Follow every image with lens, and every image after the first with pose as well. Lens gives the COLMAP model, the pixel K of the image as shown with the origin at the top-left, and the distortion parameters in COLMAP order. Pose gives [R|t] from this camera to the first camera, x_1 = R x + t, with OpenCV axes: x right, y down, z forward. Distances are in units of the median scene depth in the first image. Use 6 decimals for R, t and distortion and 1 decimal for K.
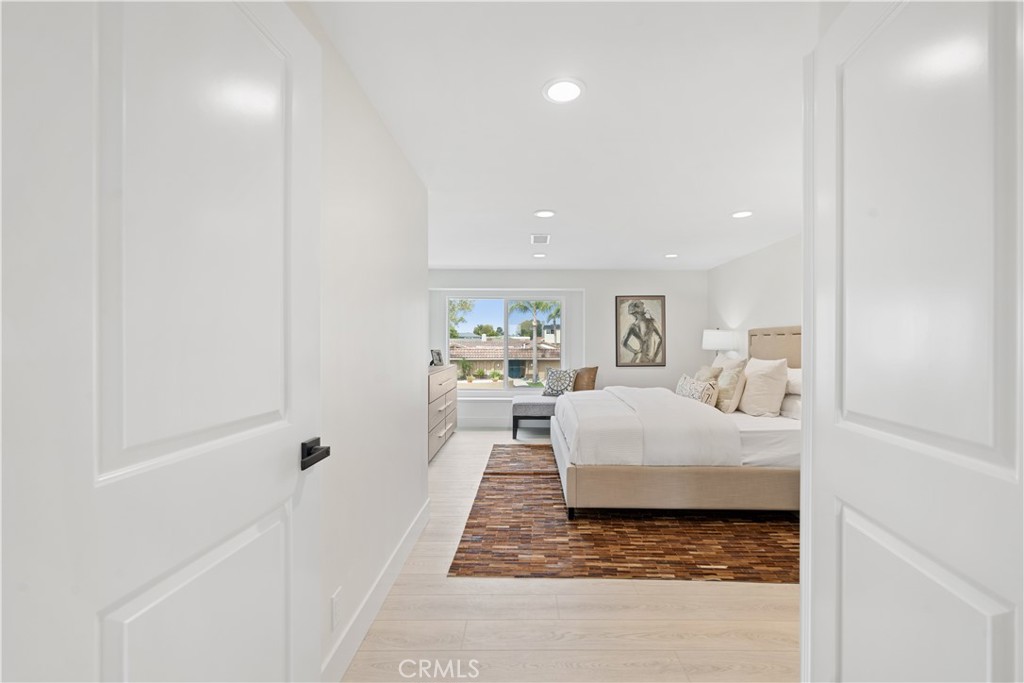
lens RADIAL K [[402.9, 0, 531.7], [0, 402.9, 341.9], [0, 0, 1]] dist [-0.000195, 0.000002]
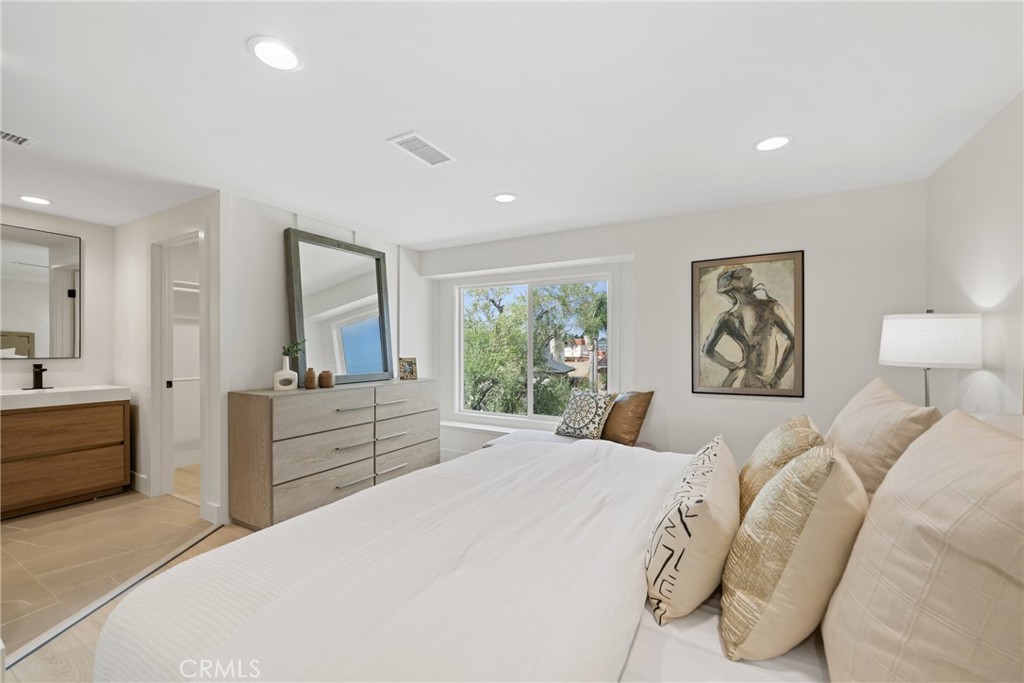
lens RADIAL K [[412.4, 0, 503.9], [0, 412.4, 352.7], [0, 0, 1]] dist [-0.000390, 0.000074]
pose [[0.869242, 0.005937, -0.494352, 0.271611], [0.000186, 0.999924, 0.012335, 0.000807], [0.494388, -0.010814, 0.869174, 0.409978]]
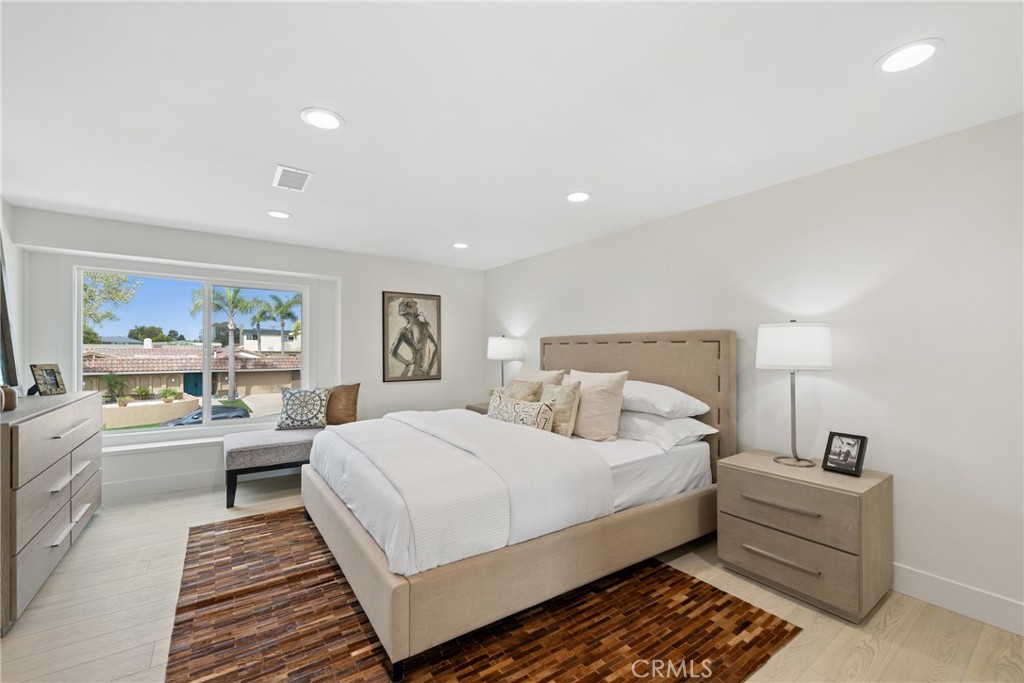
lens RADIAL K [[412.4, 0, 503.9], [0, 412.4, 352.7], [0, 0, 1]] dist [-0.000390, 0.000074]
pose [[0.828076, 0.000672, 0.560615, -0.043933], [-0.004148, 0.999979, 0.004927, -0.000369], [-0.560600, -0.006405, 0.828062, 0.218361]]
